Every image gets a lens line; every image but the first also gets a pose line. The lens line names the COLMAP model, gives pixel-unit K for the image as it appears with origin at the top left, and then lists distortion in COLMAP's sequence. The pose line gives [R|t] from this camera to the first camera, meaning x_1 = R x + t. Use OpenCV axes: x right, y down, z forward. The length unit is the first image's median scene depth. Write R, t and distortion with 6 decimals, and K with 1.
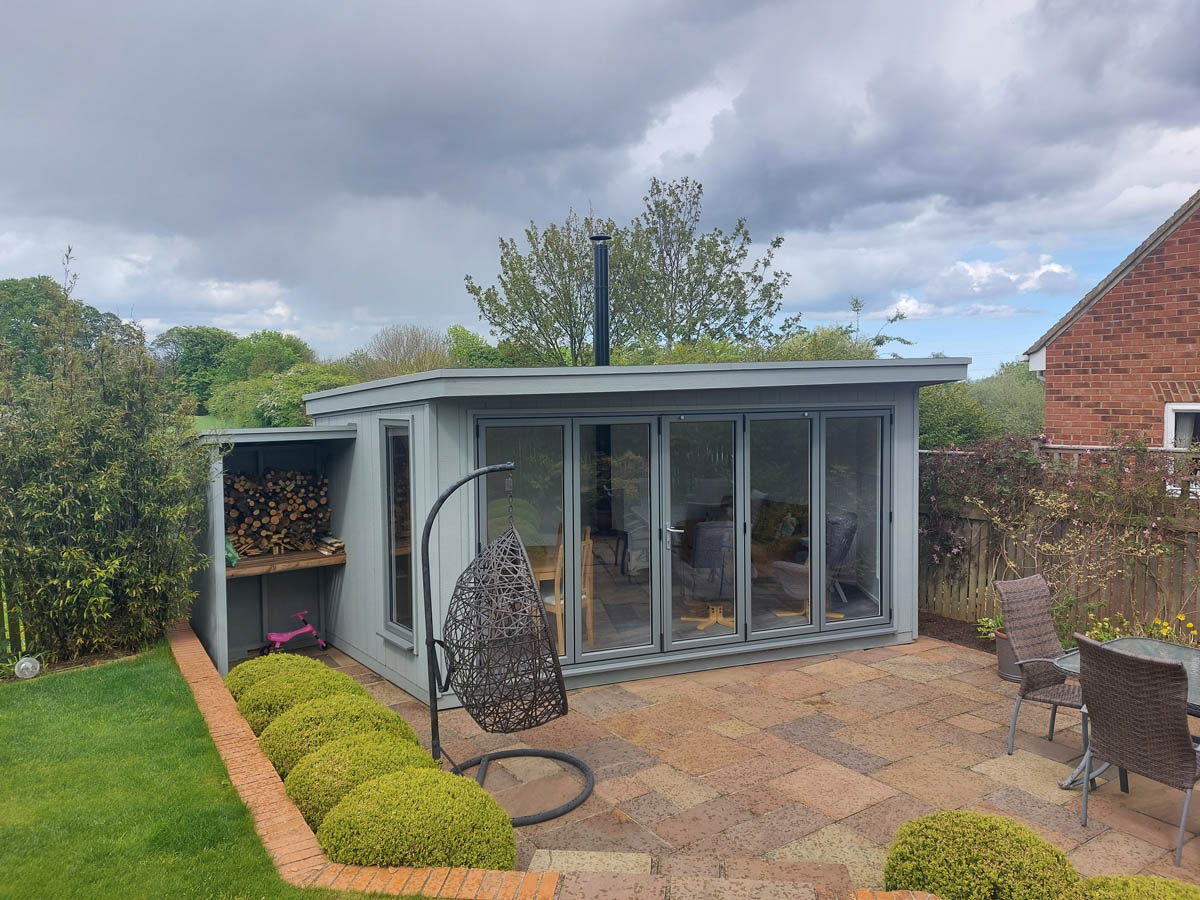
lens RADIAL K [[815.9, 0, 606.0], [0, 815.9, 459.7], [0, 0, 1]] dist [0.009118, -0.005653]
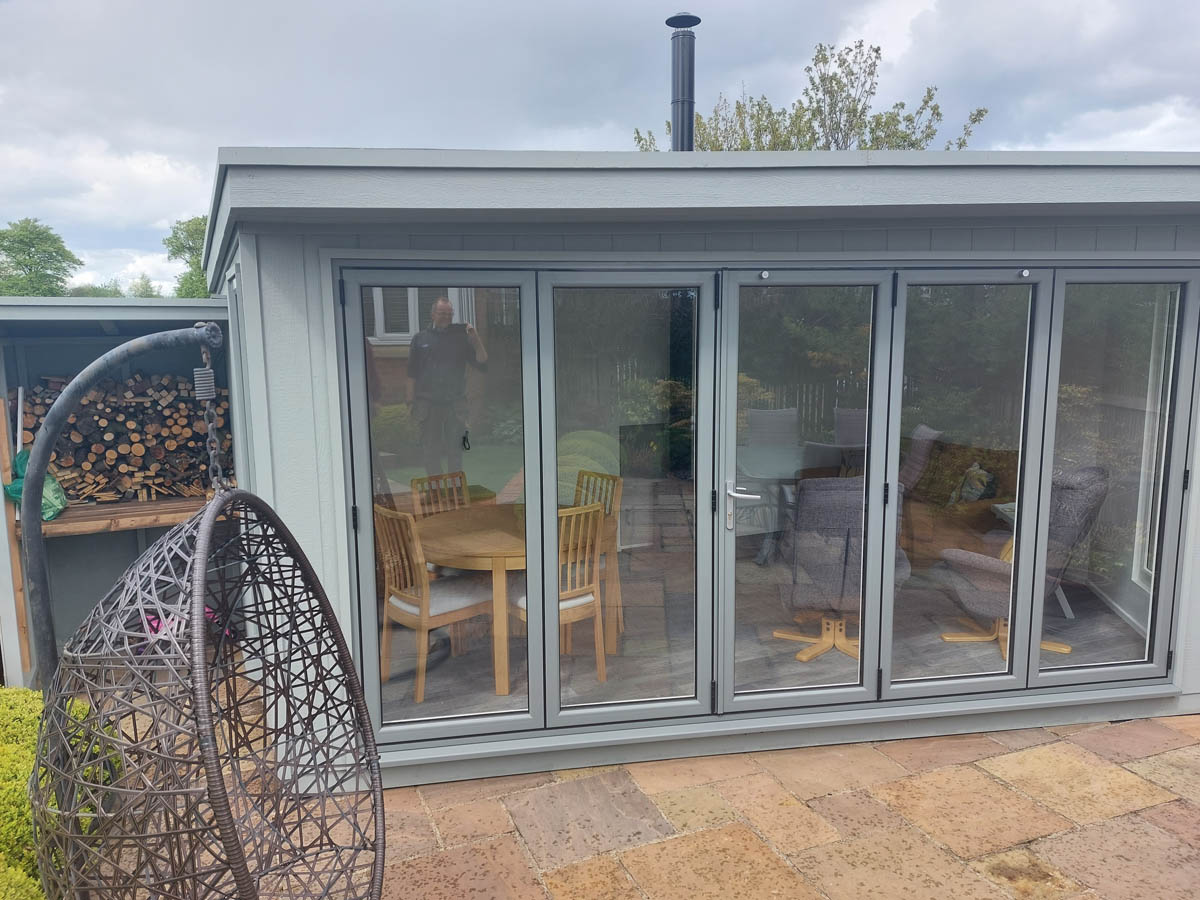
lens RADIAL K [[815.9, 0, 606.0], [0, 815.9, 459.7], [0, 0, 1]] dist [0.009118, -0.005653]
pose [[0.979095, 0.034768, -0.200412, 0.092927], [-0.018451, 0.996402, 0.082720, 0.020599], [0.202567, -0.077293, 0.976213, 0.427561]]
